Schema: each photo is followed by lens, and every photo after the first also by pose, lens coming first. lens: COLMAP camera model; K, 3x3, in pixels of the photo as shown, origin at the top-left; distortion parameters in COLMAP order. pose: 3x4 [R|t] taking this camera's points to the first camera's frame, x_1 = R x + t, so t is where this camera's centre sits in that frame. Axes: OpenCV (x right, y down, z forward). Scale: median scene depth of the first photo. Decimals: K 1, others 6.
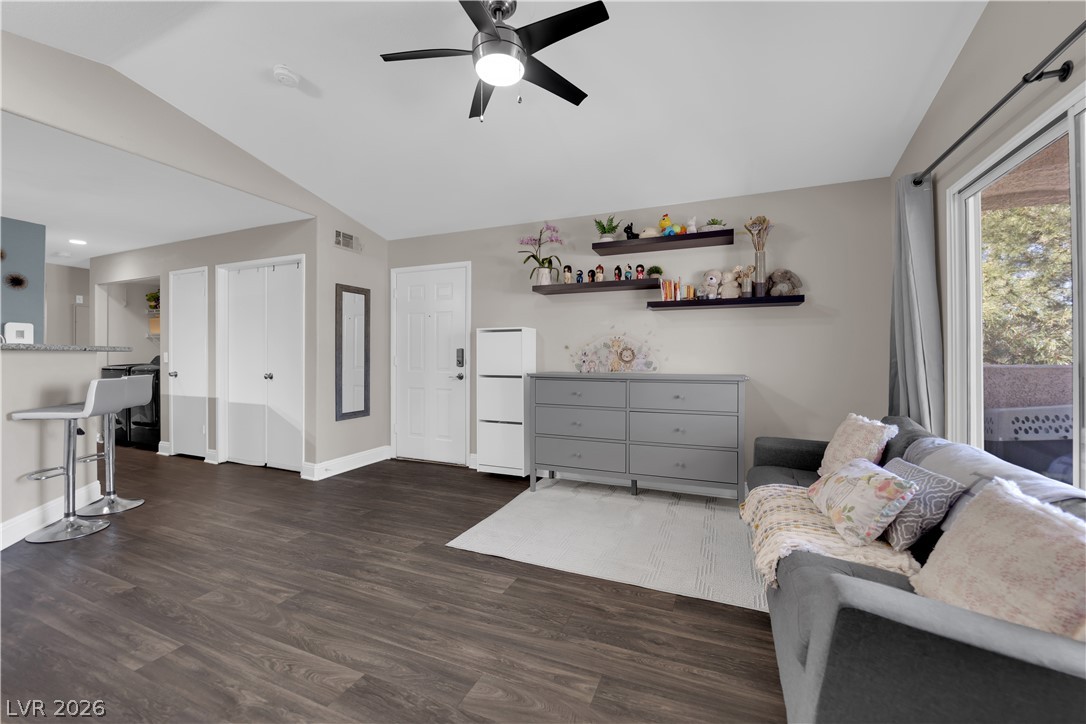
lens RADIAL K [[432.9, 0, 540.9], [0, 432.9, 358.9], [0, 0, 1]] dist [-0.011114, -0.001976]
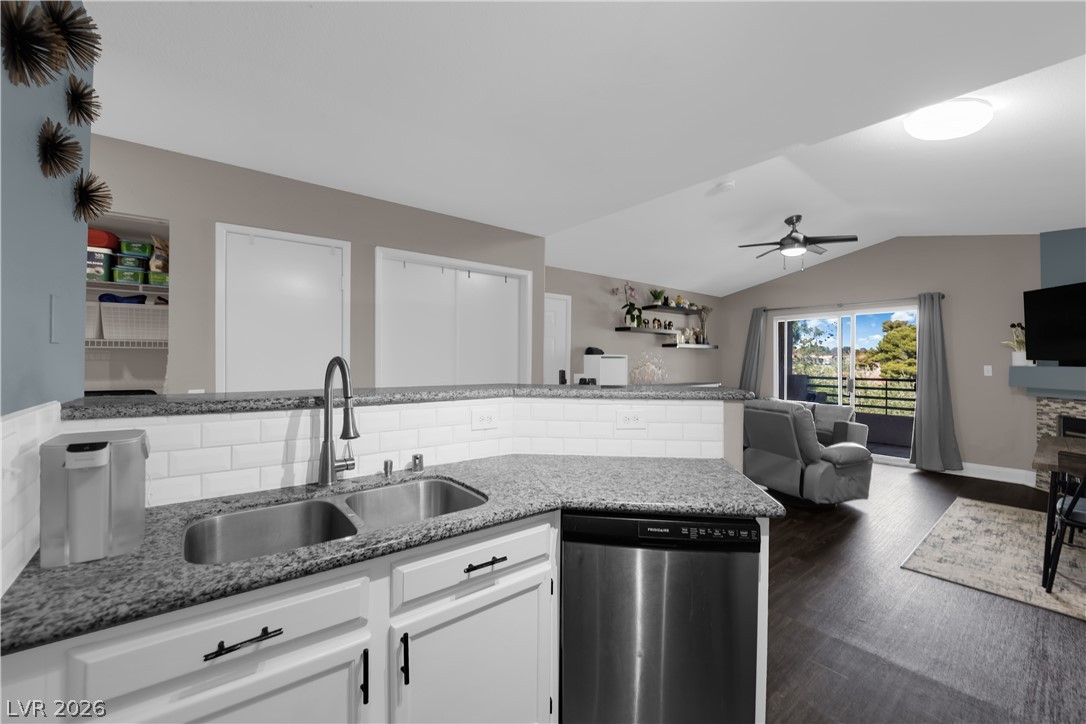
lens RADIAL K [[432.9, 0, 549.3], [0, 432.9, 356.8], [0, 0, 1]] dist [-0.011114, -0.001976]
pose [[0.477094, 0.007738, 0.878818, -1.417652], [0.006246, 0.999906, -0.012195, -0.054110], [-0.878830, 0.011307, 0.477001, 0.563171]]
